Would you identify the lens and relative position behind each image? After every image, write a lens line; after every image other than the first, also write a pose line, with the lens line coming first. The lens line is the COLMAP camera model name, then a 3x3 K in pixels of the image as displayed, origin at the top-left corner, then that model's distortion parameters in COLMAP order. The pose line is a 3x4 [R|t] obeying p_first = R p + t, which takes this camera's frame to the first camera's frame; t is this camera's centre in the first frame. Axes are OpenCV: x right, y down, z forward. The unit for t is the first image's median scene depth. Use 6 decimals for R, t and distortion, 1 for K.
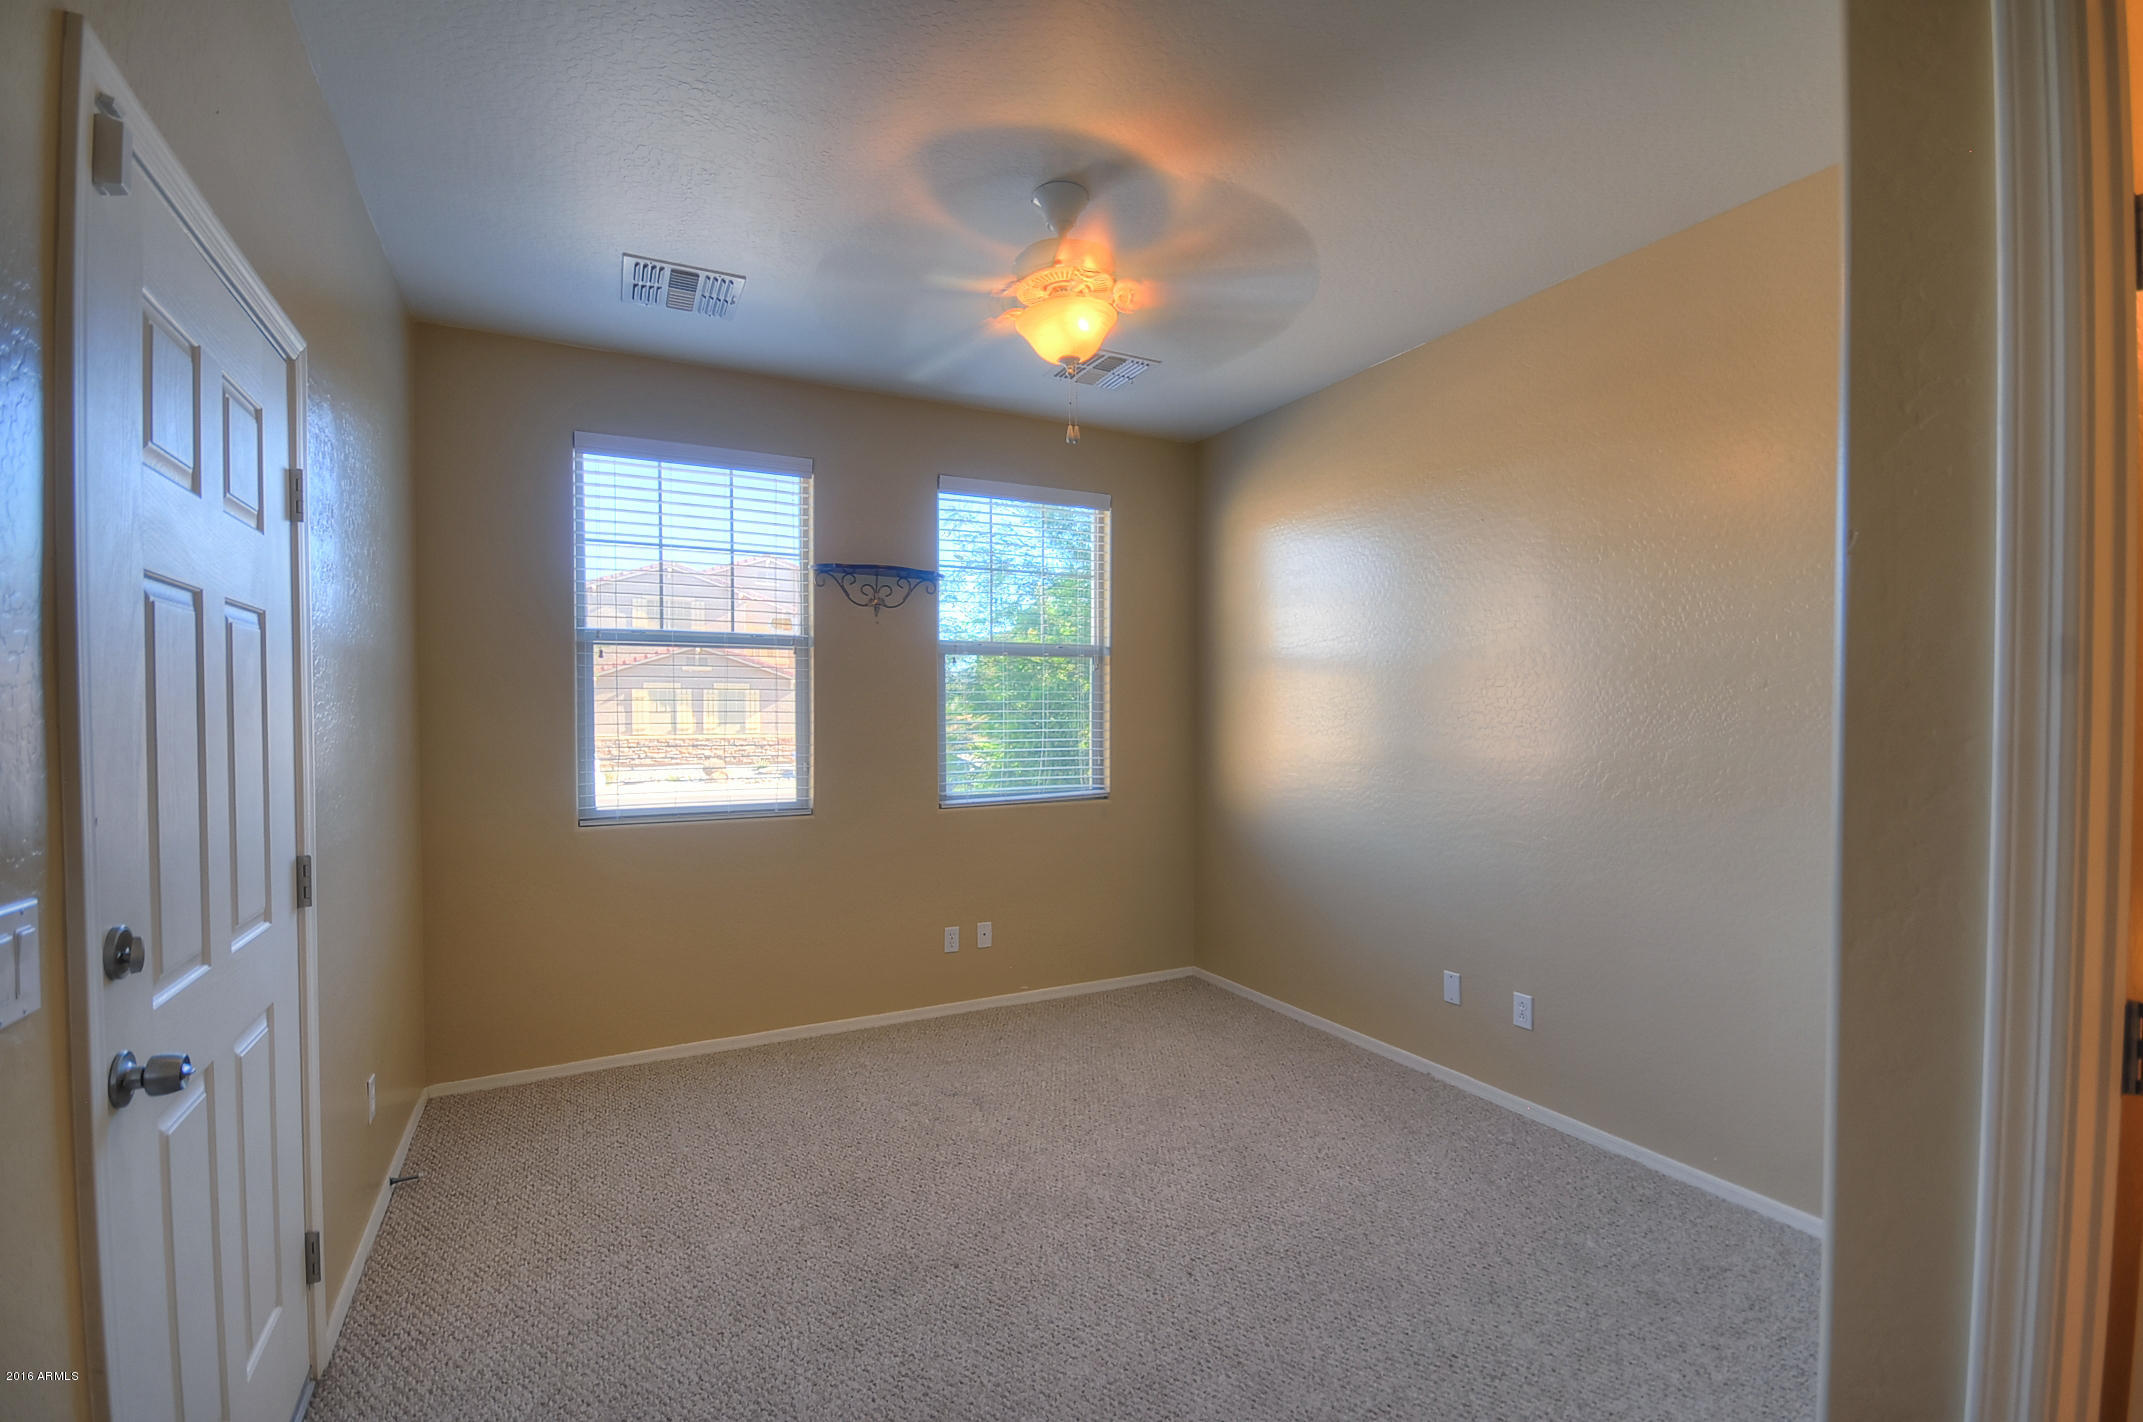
lens RADIAL K [[937.4, 0, 1073.0], [0, 937.4, 738.4], [0, 0, 1]] dist [0.007235, -0.008206]
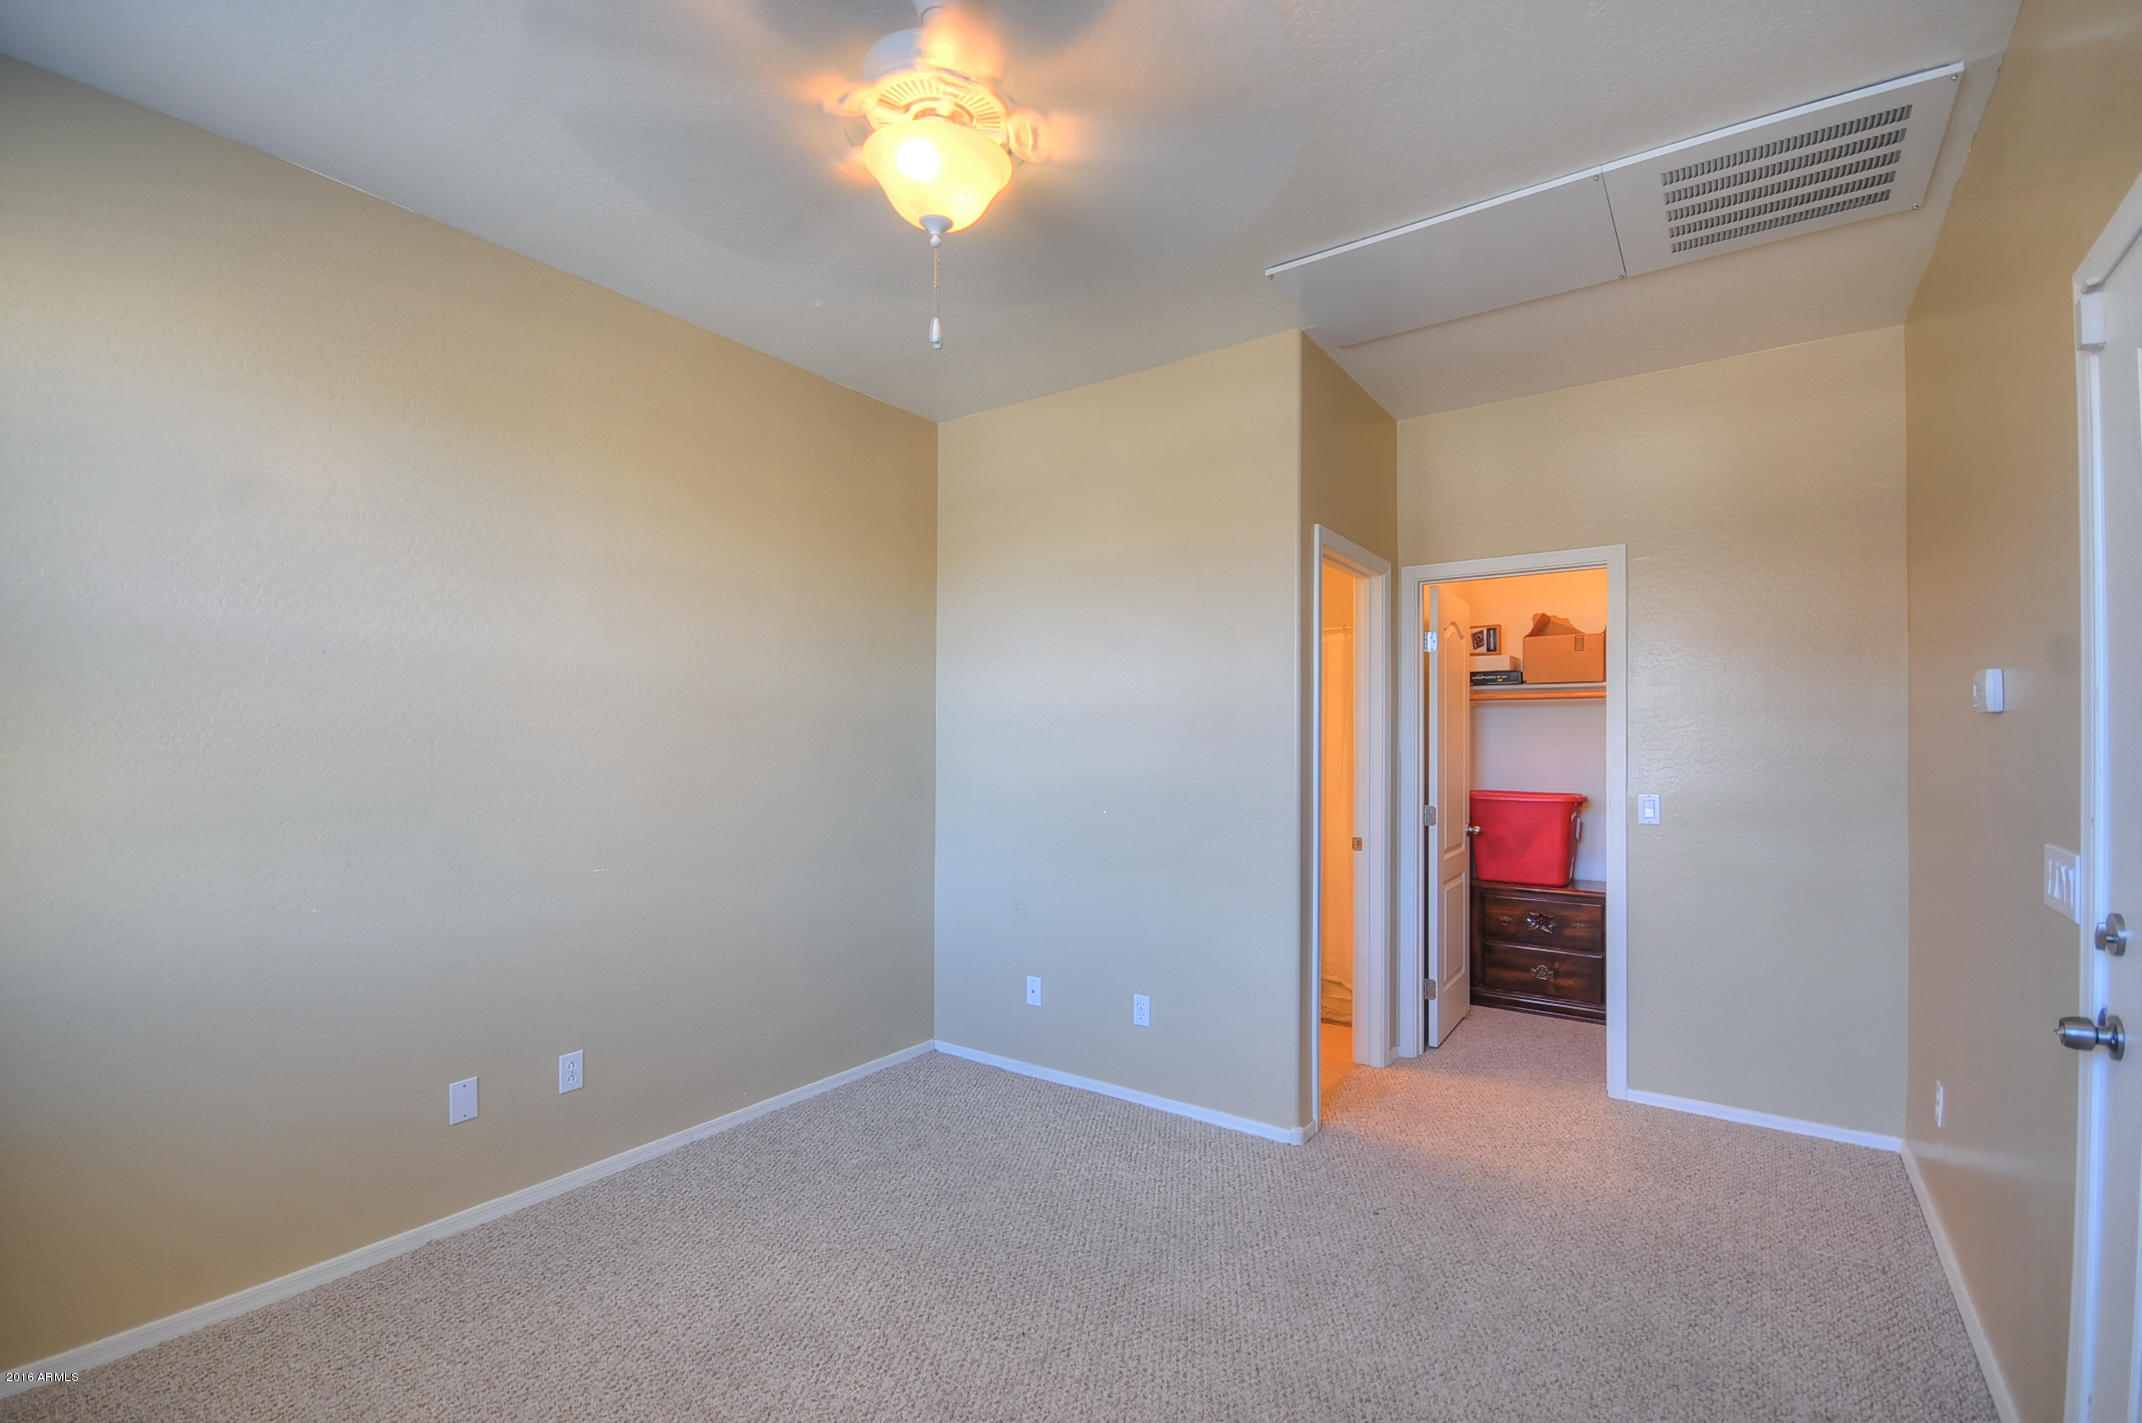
lens RADIAL K [[936.9, 0, 1072.5], [0, 936.9, 738.9], [0, 0, 1]] dist [0.007235, -0.008206]
pose [[-0.451092, -0.001289, 0.892477, -0.559040], [0.017278, 0.999799, 0.010177, -0.026531], [-0.892310, 0.020011, -0.450979, 1.037234]]
